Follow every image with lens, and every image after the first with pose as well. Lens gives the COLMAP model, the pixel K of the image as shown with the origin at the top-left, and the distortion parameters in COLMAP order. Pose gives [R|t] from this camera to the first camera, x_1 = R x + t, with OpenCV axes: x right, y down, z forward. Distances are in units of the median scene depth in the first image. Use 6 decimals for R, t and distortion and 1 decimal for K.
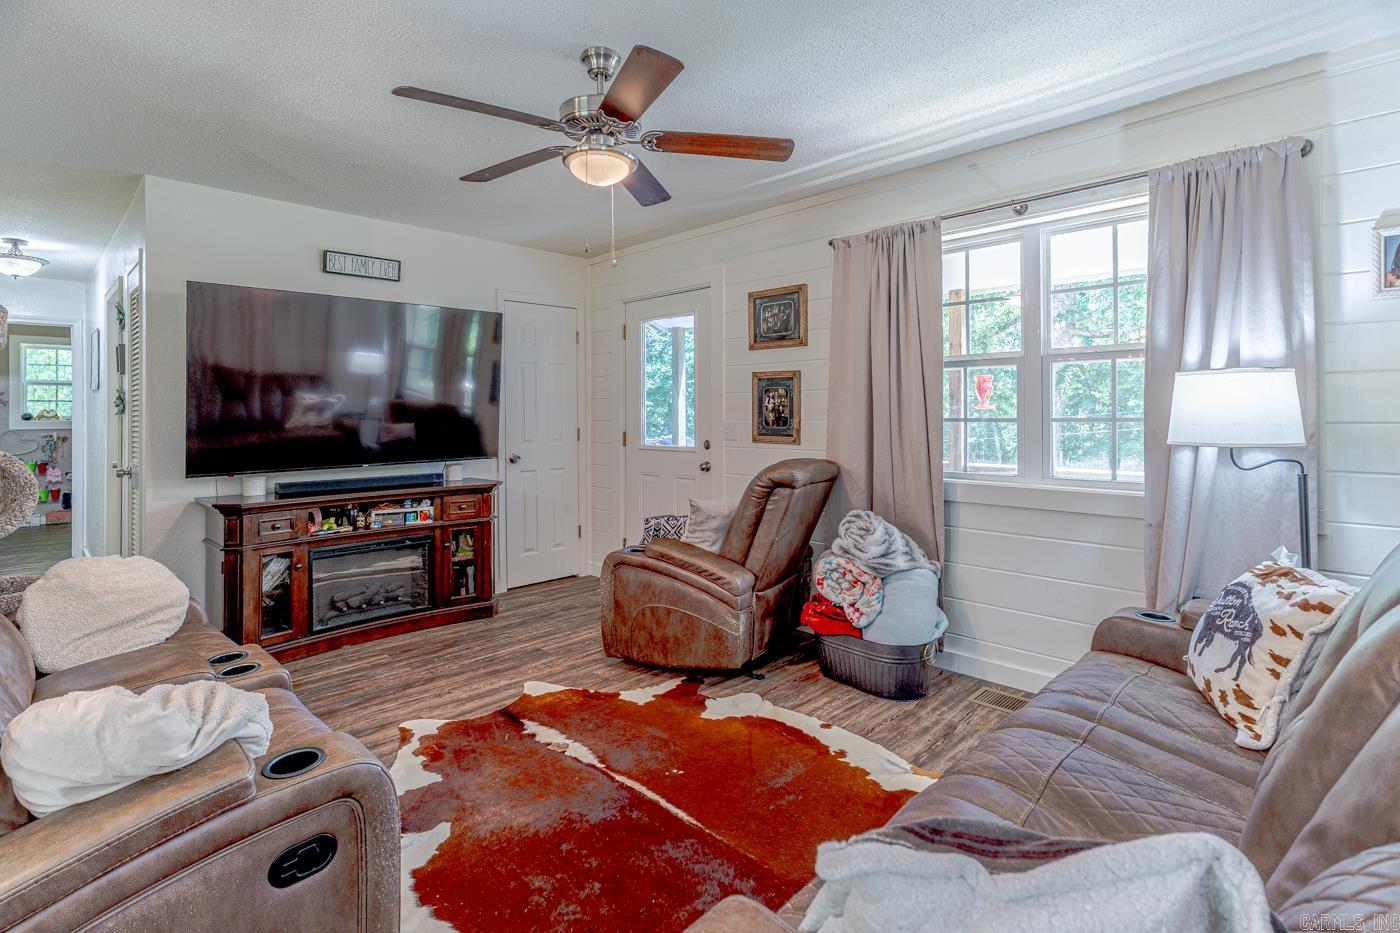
lens RADIAL K [[681.8, 0, 697.1], [0, 681.8, 410.5], [0, 0, 1]] dist [0.001213, -0.000157]
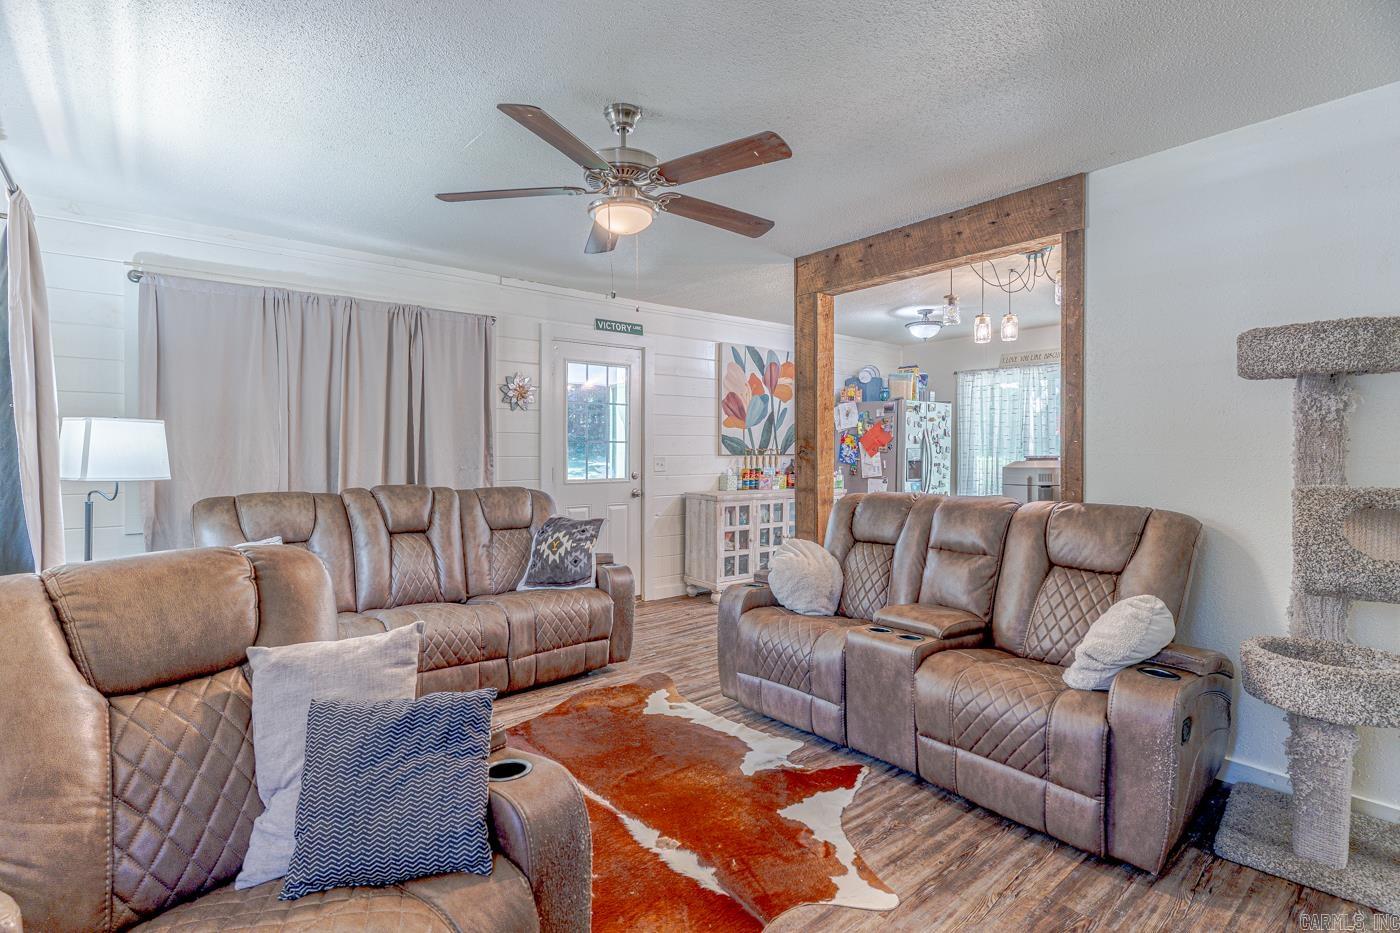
lens RADIAL K [[661.1, 0, 695.0], [0, 661.1, 453.4], [0, 0, 1]] dist [-0.019365, -0.000182]
pose [[-0.993972, 0.004735, 0.109533, -0.302558], [0.004452, 0.999986, -0.002823, 0.008990], [-0.109545, -0.002319, -0.993979, 1.666386]]
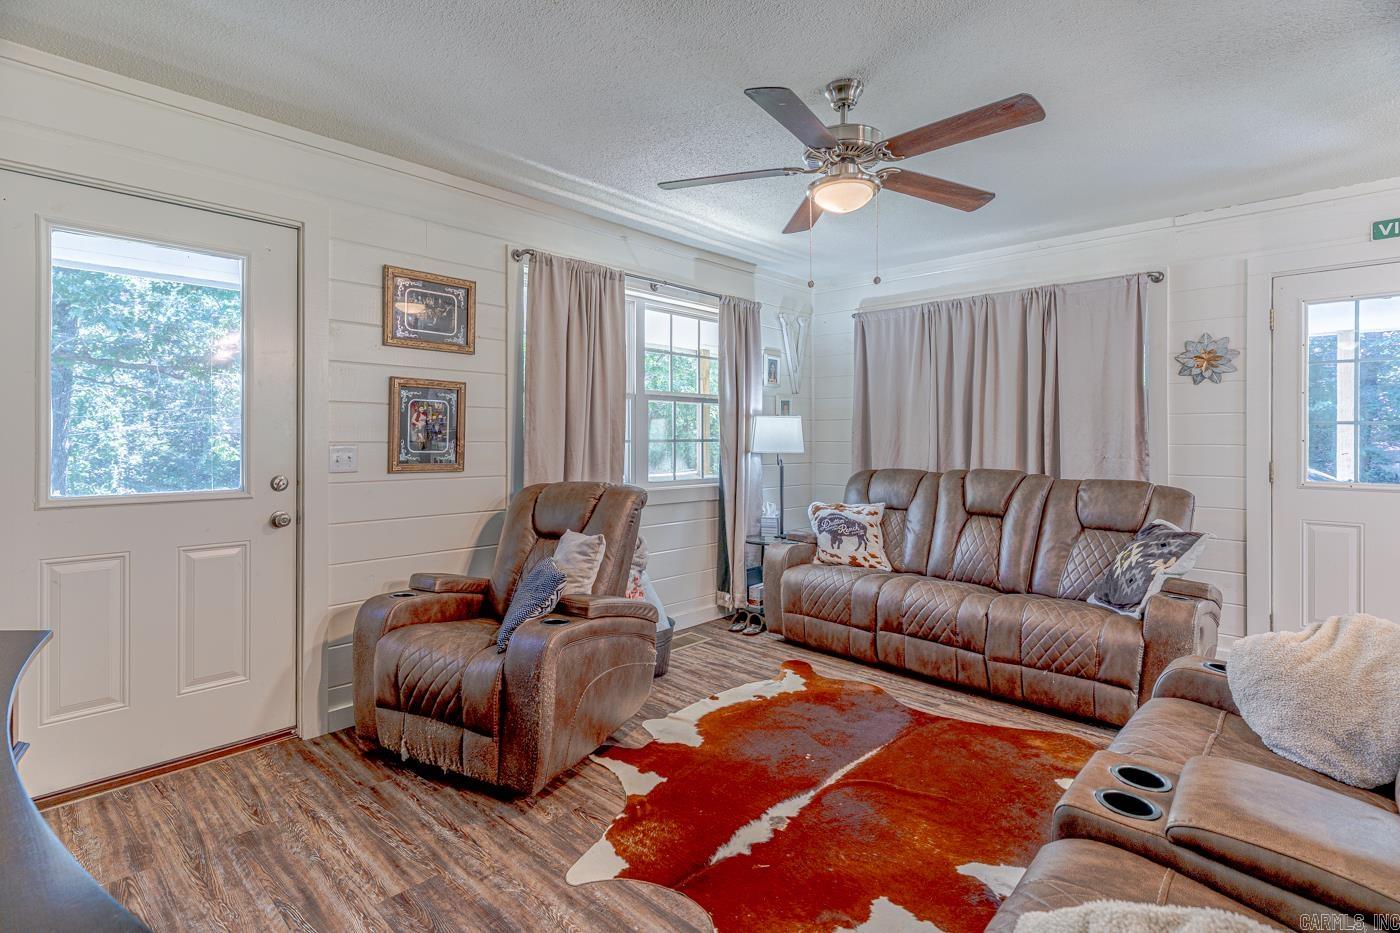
lens RADIAL K [[670.0, 0, 699.7], [0, 670.0, 438.7], [0, 0, 1]] dist [0.002666, 0.000136]
pose [[-0.024574, 0.003218, 0.999693, -0.961289], [-0.010204, 0.999942, -0.003470, 0.013668], [-0.999646, -0.010286, -0.024540, 1.036088]]
